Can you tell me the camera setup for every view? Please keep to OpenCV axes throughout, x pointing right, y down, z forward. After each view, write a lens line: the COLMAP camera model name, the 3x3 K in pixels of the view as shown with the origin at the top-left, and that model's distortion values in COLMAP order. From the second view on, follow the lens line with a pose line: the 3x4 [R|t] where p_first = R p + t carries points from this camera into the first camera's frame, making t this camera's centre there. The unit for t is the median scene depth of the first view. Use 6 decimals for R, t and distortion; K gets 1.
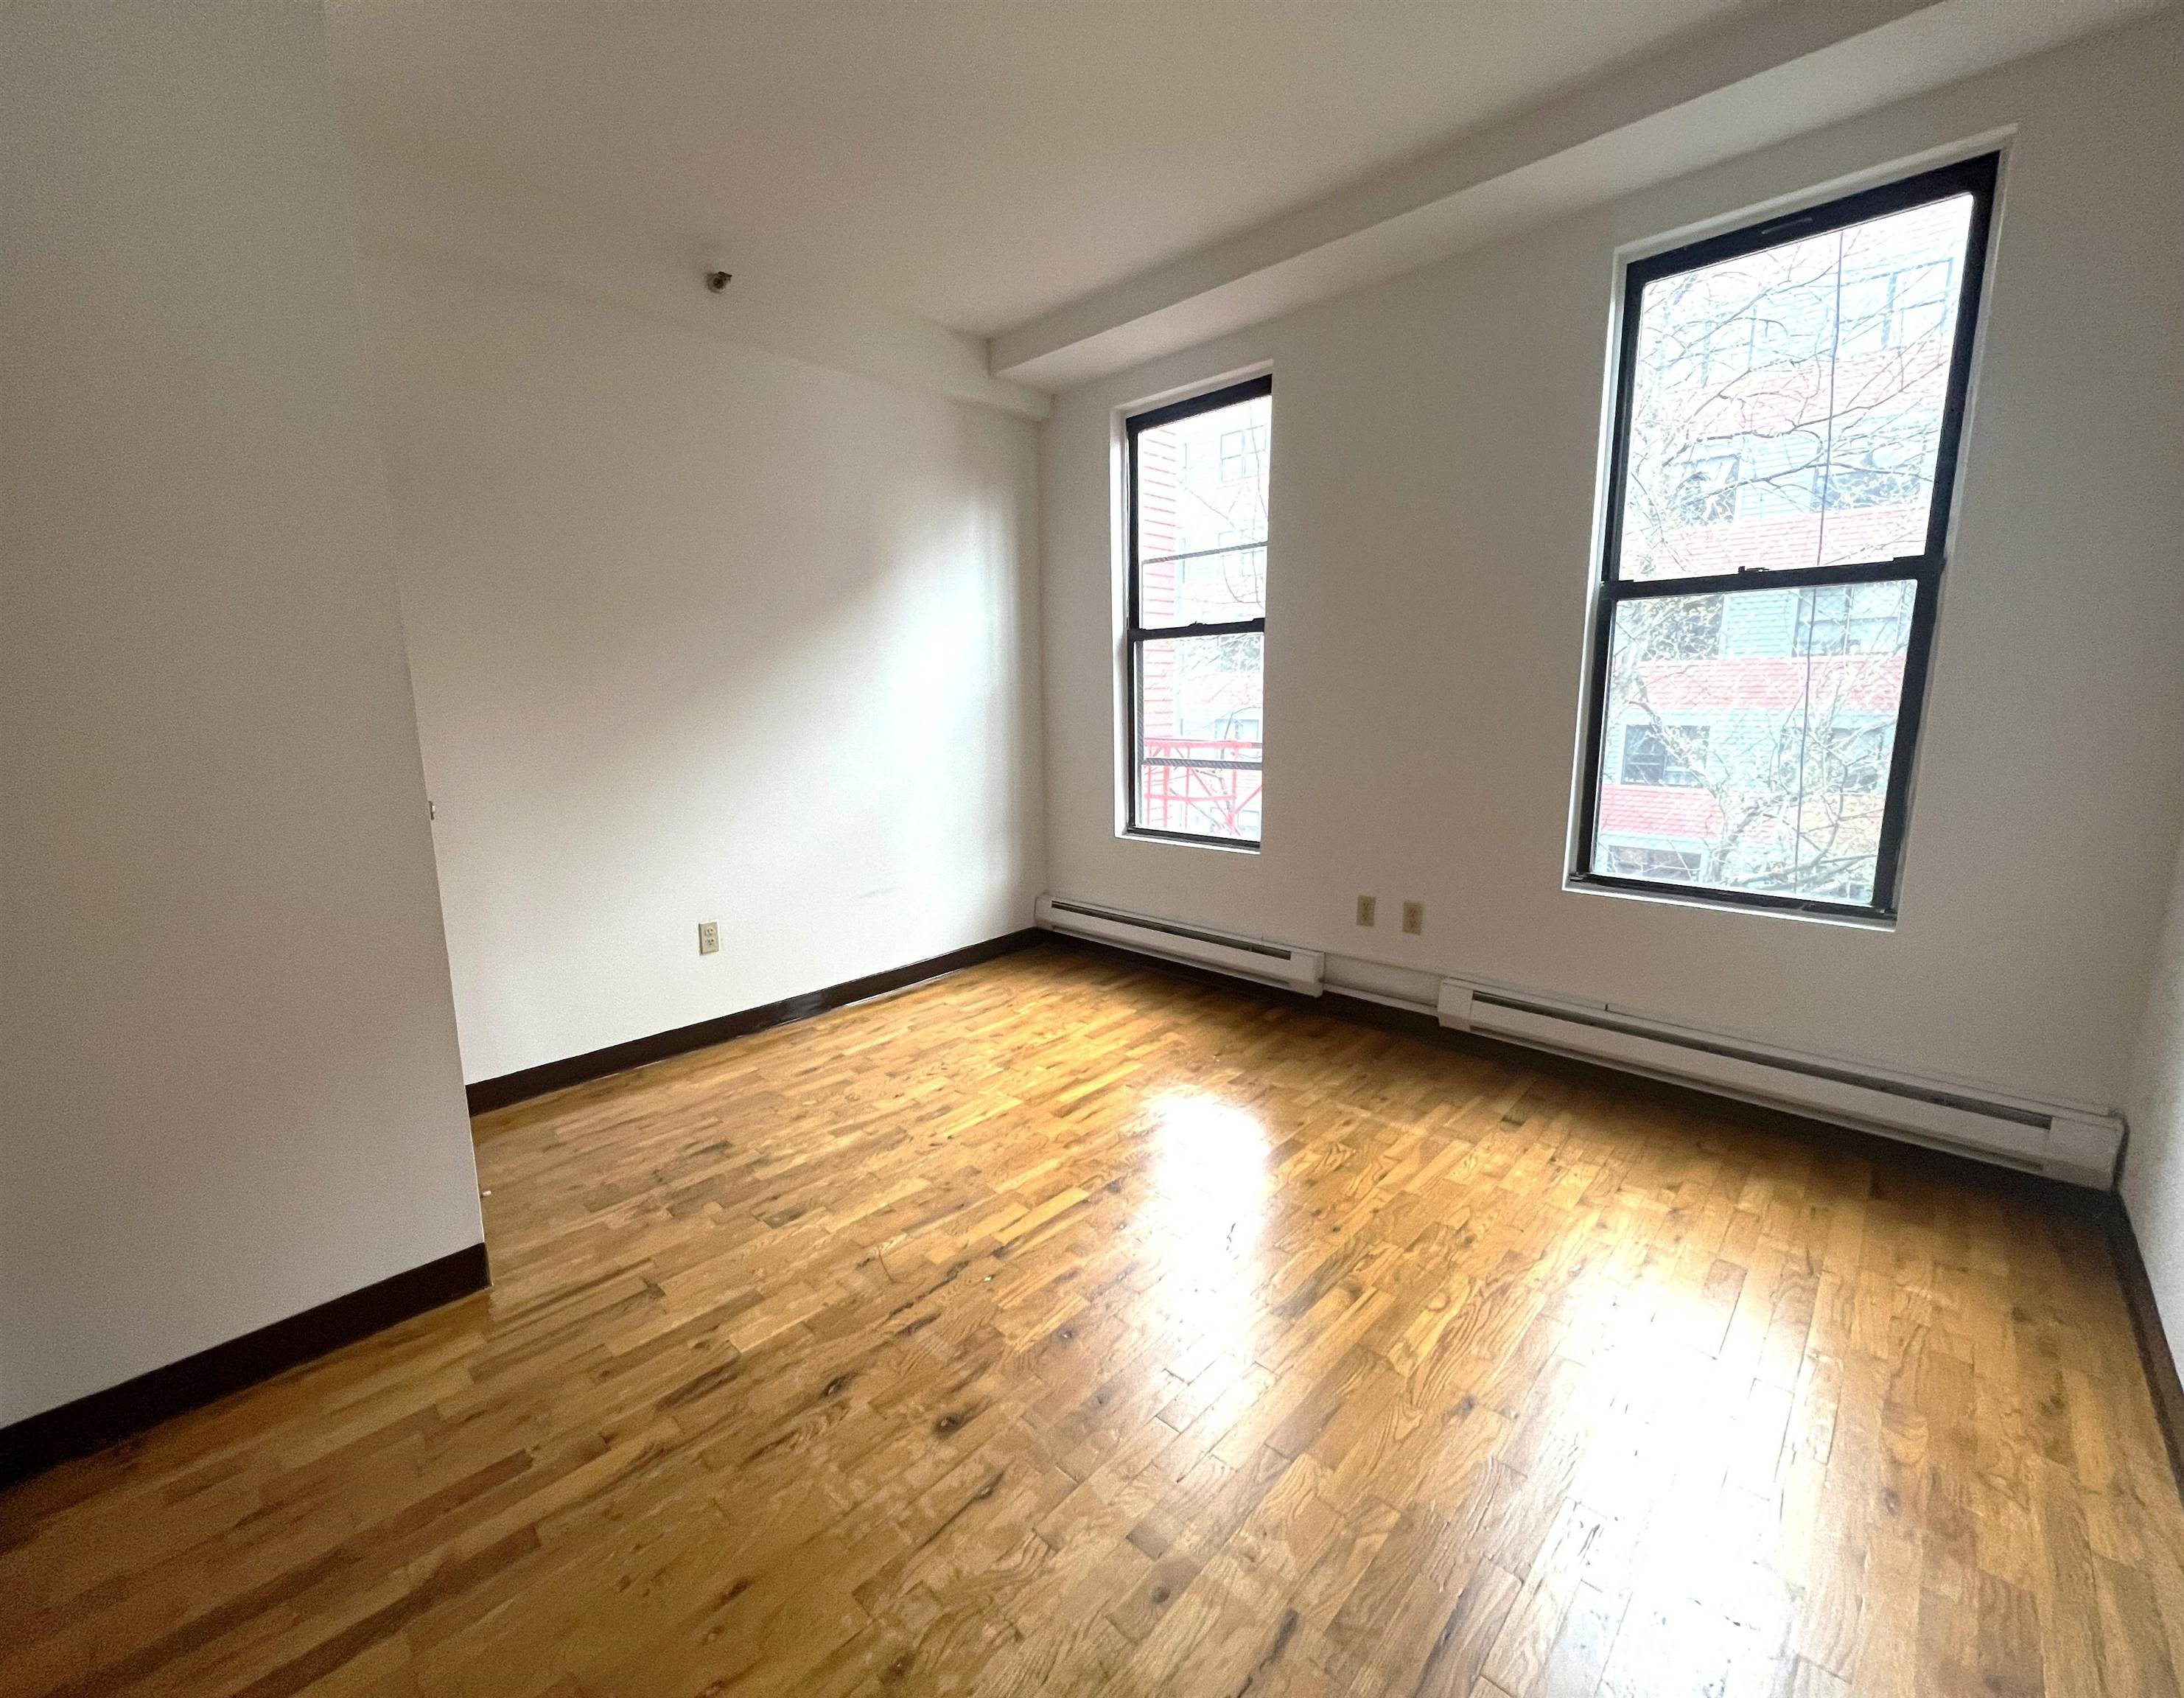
lens RADIAL K [[894.9, 0, 1061.6], [0, 894.9, 844.9], [0, 0, 1]] dist [-0.000992, 0.001246]
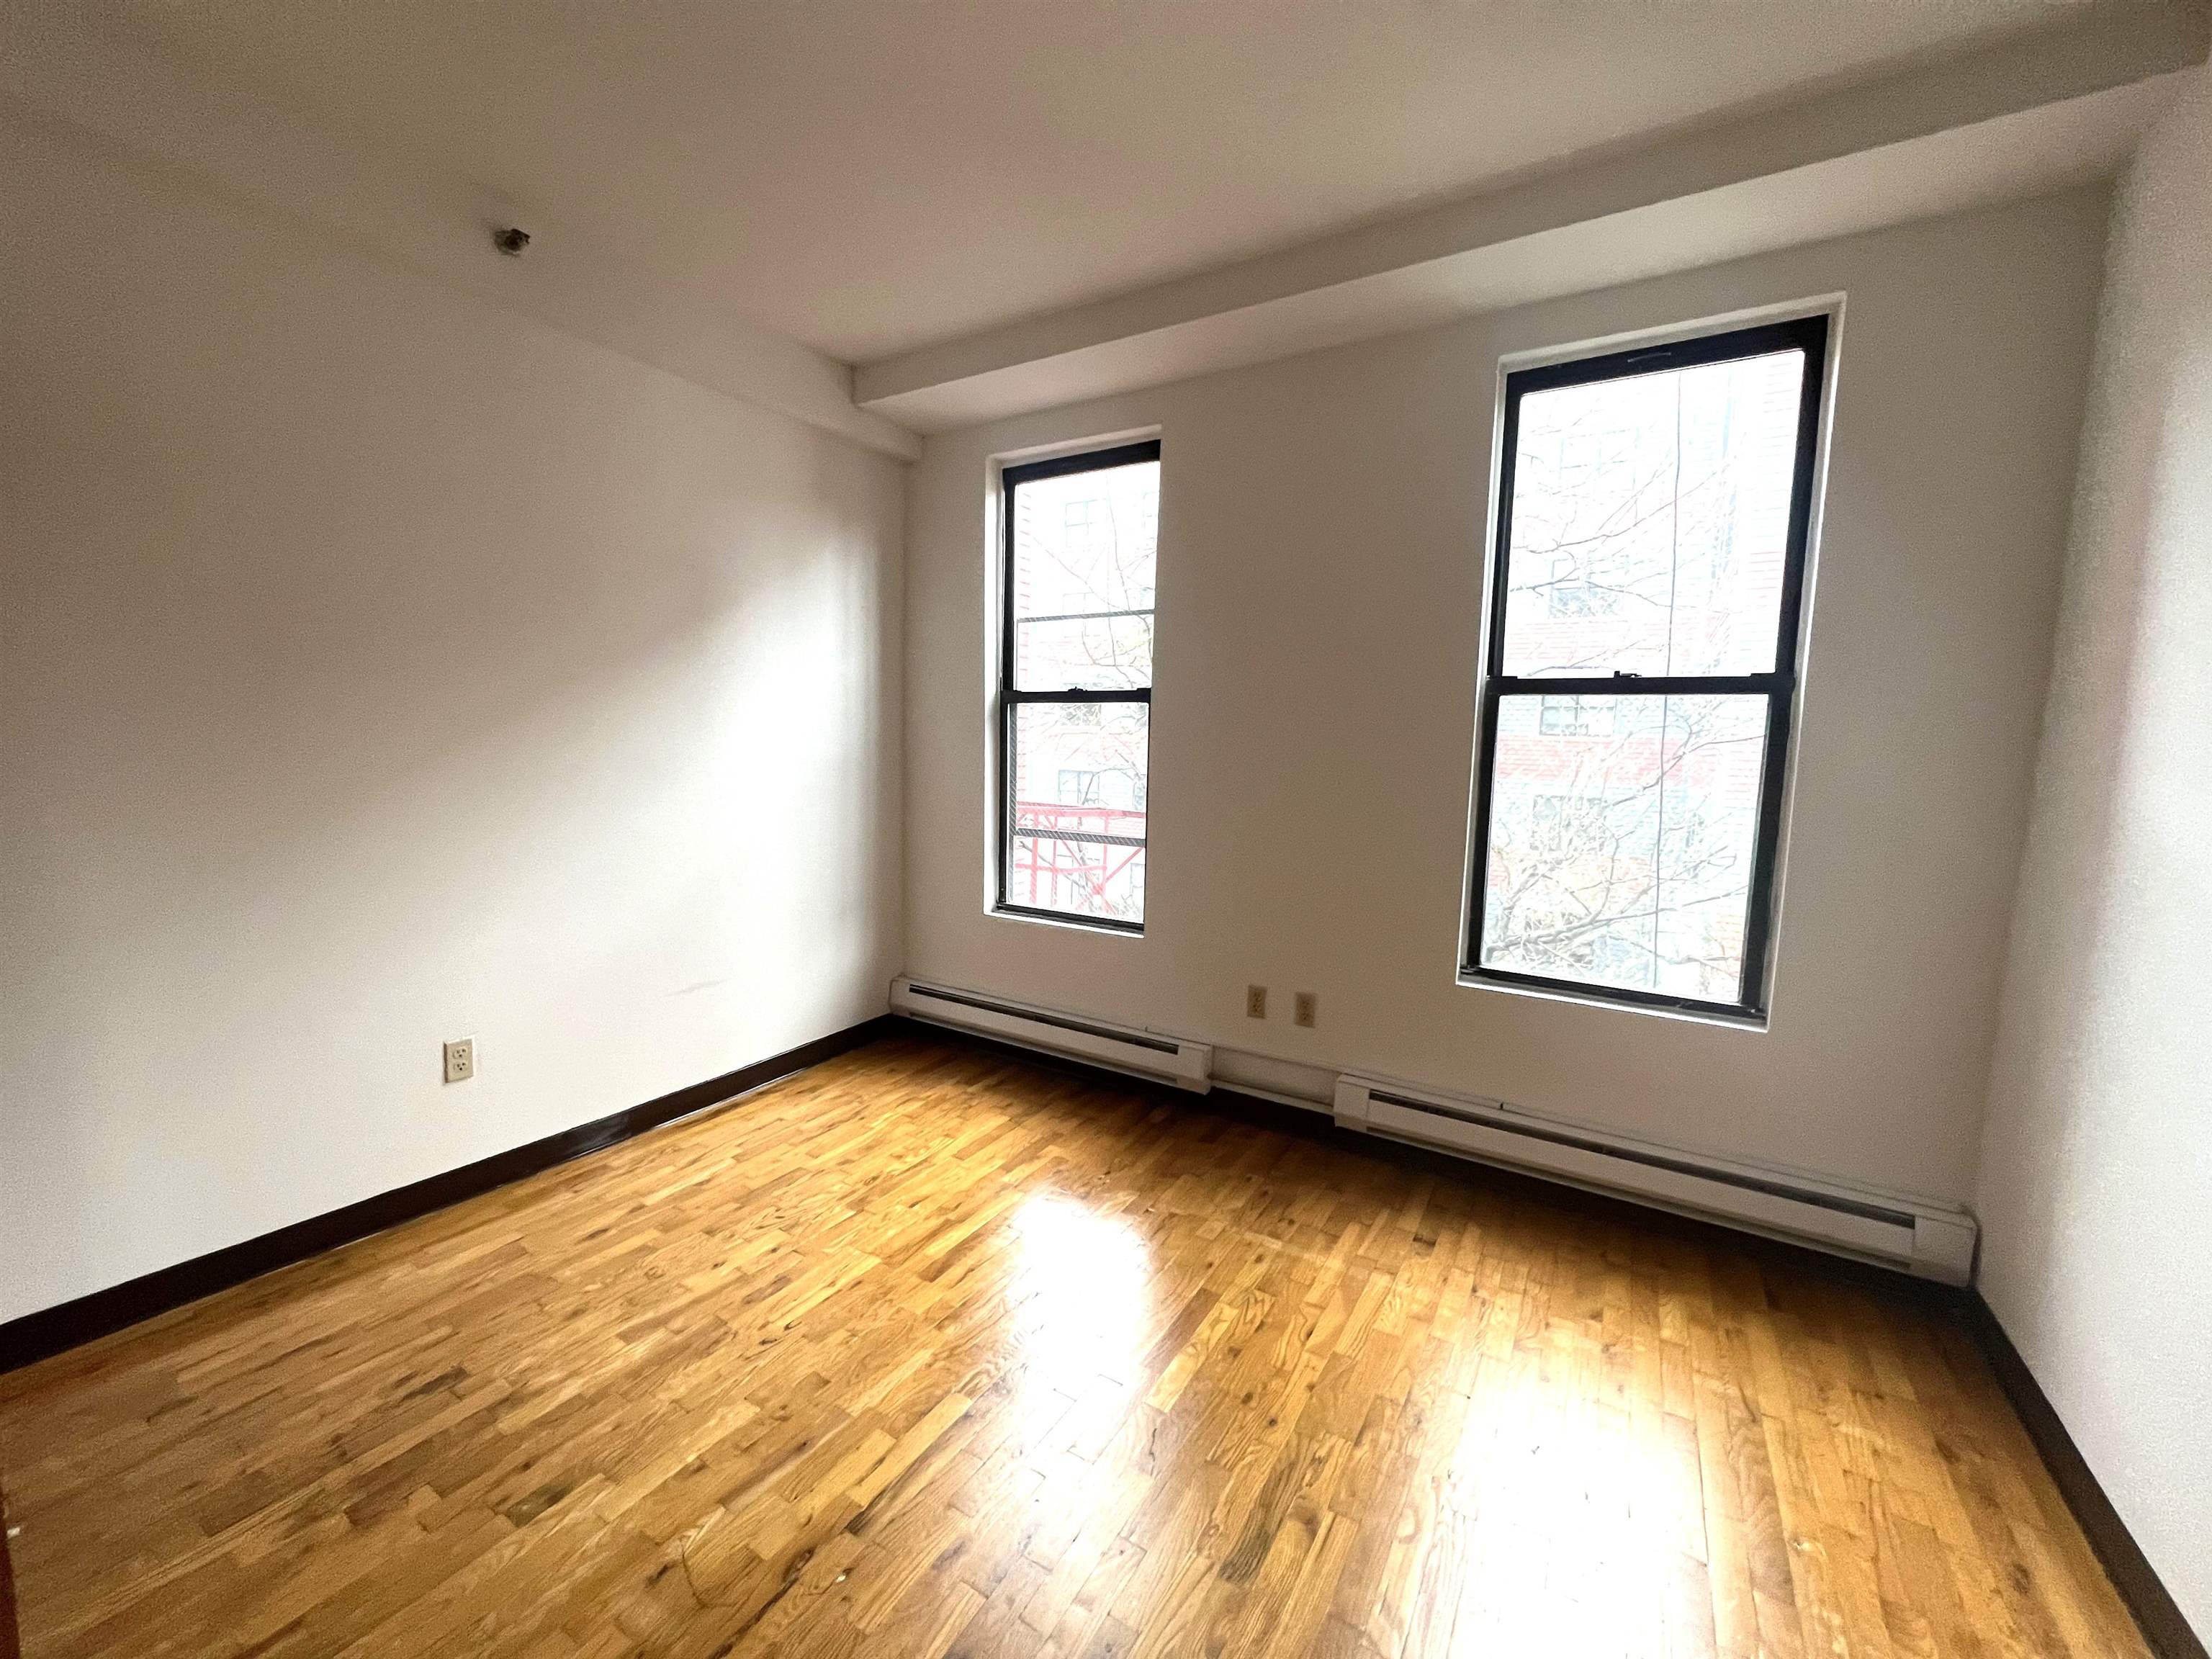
lens RADIAL K [[879.2, 0, 1110.3], [0, 879.2, 832.4], [0, 0, 1]] dist [-0.001609, -0.000151]
pose [[0.973404, 0.019149, 0.228295, -0.030994], [-0.004190, 0.997822, -0.065829, -0.051948], [-0.229058, 0.063122, 0.971364, 0.149844]]
